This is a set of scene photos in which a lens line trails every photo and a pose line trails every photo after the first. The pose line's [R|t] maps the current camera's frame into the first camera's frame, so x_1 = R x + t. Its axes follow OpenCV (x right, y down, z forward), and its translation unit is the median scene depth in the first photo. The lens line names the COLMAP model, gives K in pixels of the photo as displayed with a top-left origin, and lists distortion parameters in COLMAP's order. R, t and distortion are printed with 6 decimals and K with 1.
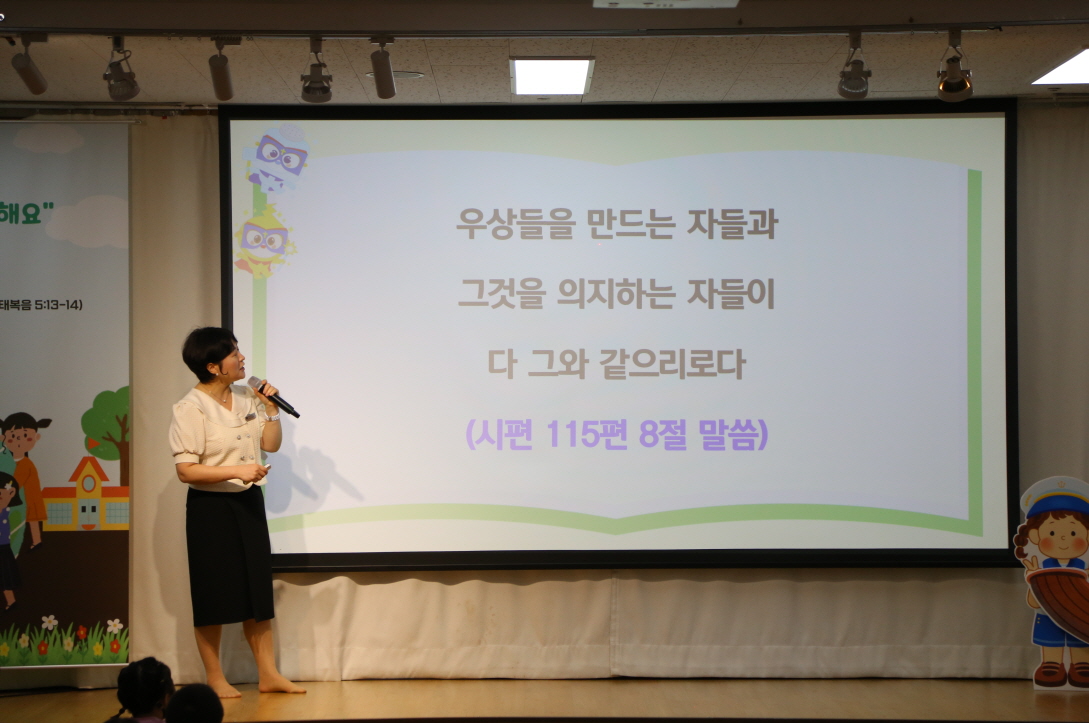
lens RADIAL K [[3406.9, 0, 548.8], [0, 3406.9, 362.4], [0, 0, 1]] dist [0.870074, 0.541288]
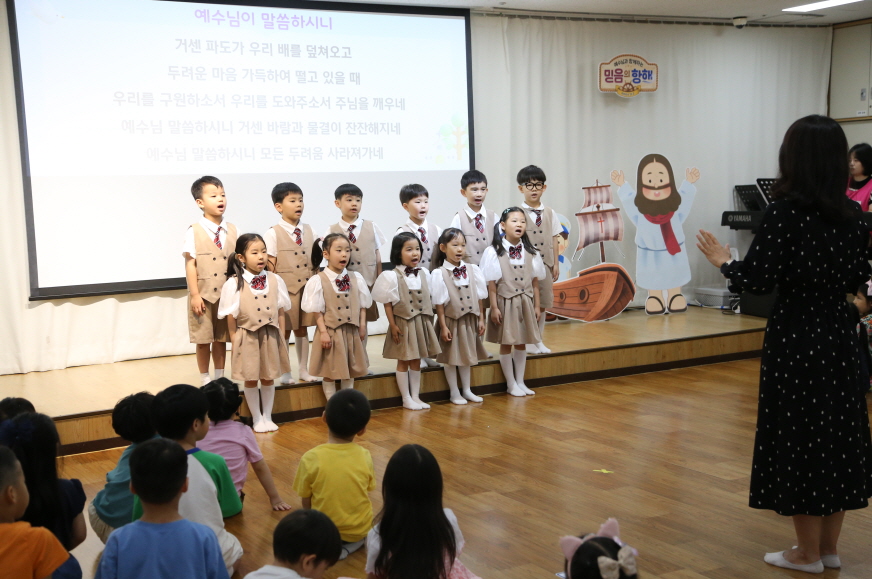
lens RADIAL K [[1166.5, 0, 431.5], [0, 1166.5, 294.9], [0, 0, 1]] dist [0.040614, 0.571642]
pose [[0.874835, -0.070058, 0.479328, -0.191111], [0.021029, 0.994046, 0.106909, 0.007210], [-0.483964, -0.083448, 0.871100, 0.466967]]
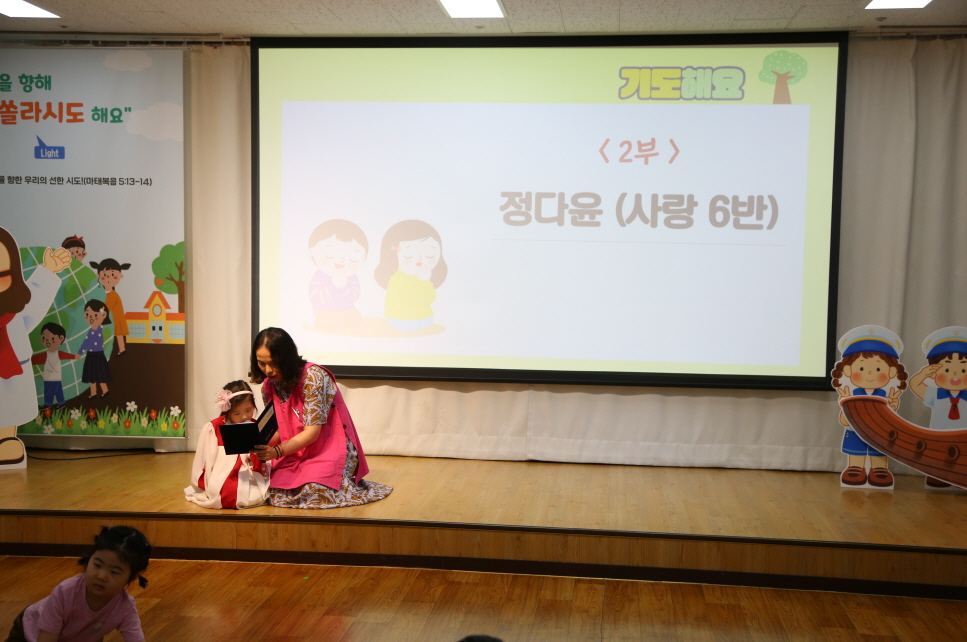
lens RADIAL K [[1148.3, 0, 493.3], [0, 1148.3, 331.8], [0, 0, 1]] dist [0.095735, 0.020274]
pose [[0.991740, 0.029179, -0.124901, 0.061693], [-0.019363, 0.996679, 0.079099, 0.003813], [0.126795, -0.076027, 0.989011, 0.551620]]
